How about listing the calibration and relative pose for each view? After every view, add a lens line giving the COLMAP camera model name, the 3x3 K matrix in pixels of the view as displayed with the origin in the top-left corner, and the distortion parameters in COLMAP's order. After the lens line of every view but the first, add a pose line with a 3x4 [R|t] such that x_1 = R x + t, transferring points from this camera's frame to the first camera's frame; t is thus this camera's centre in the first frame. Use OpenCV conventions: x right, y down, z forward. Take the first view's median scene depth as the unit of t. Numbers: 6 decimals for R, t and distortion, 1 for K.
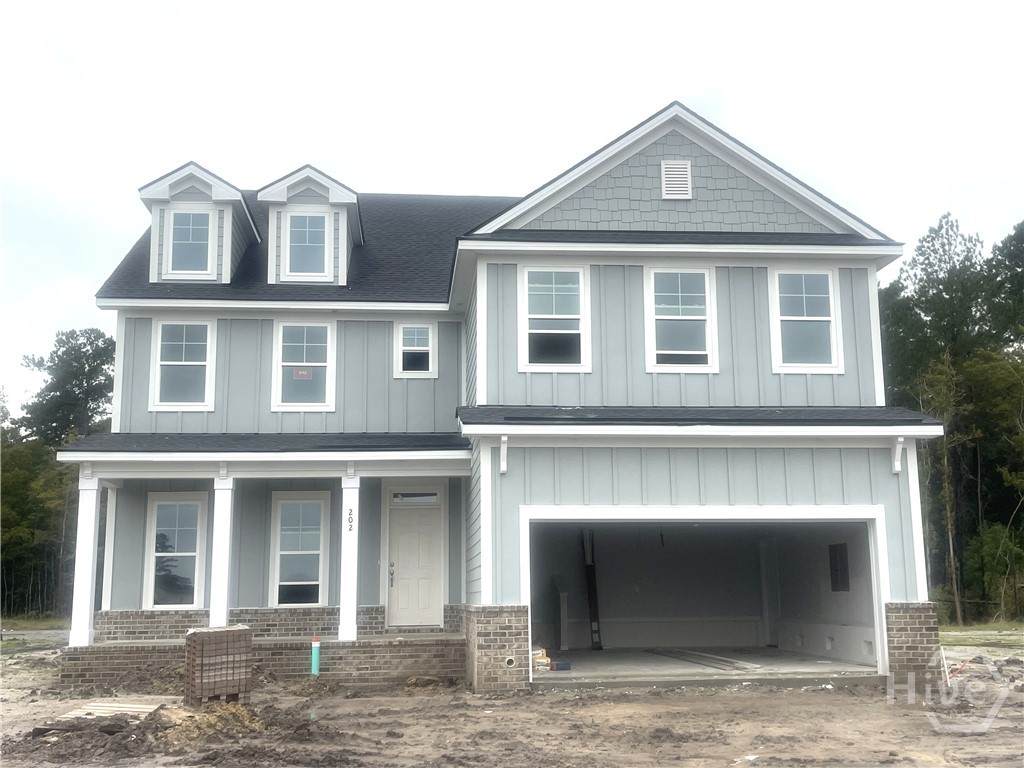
lens RADIAL K [[1108.9, 0, 514.3], [0, 1108.9, 378.3], [0, 0, 1]] dist [0.019888, 0.000000]
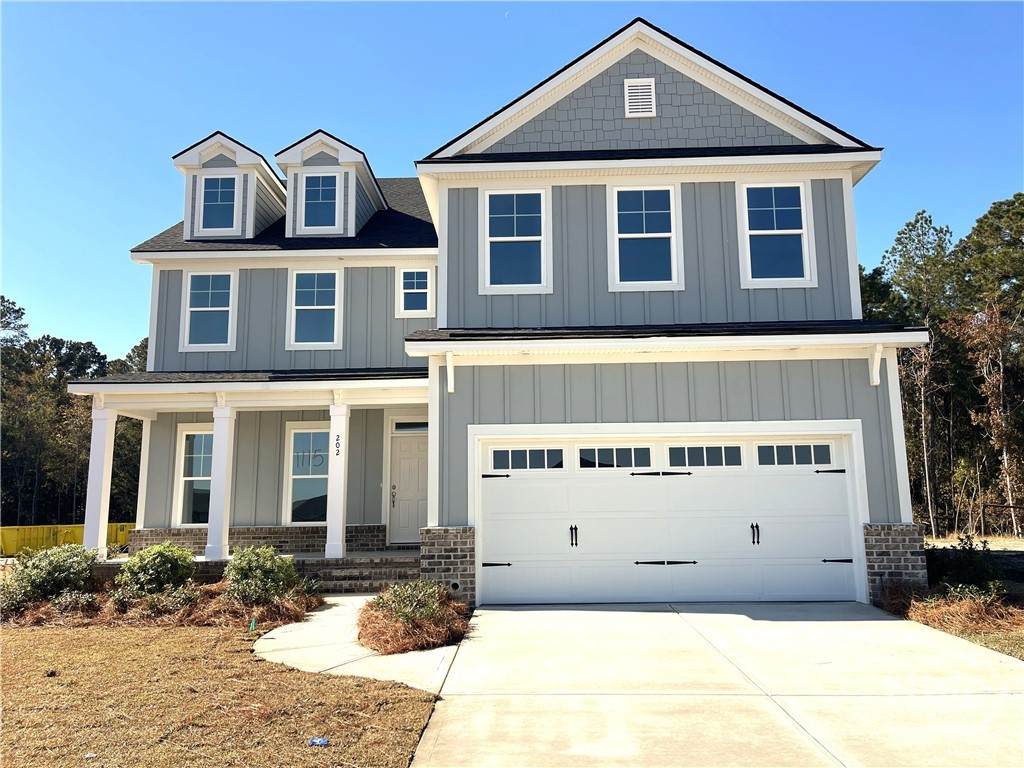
lens RADIAL K [[781.3, 0, 506.0], [0, 781.3, 380.1], [0, 0, 1]] dist [0.035733, -0.016468]
pose [[0.993336, -0.019139, -0.113659, 0.090924], [0.022151, 0.999435, 0.025292, 0.046219], [0.113110, -0.027641, 0.993198, 0.253476]]
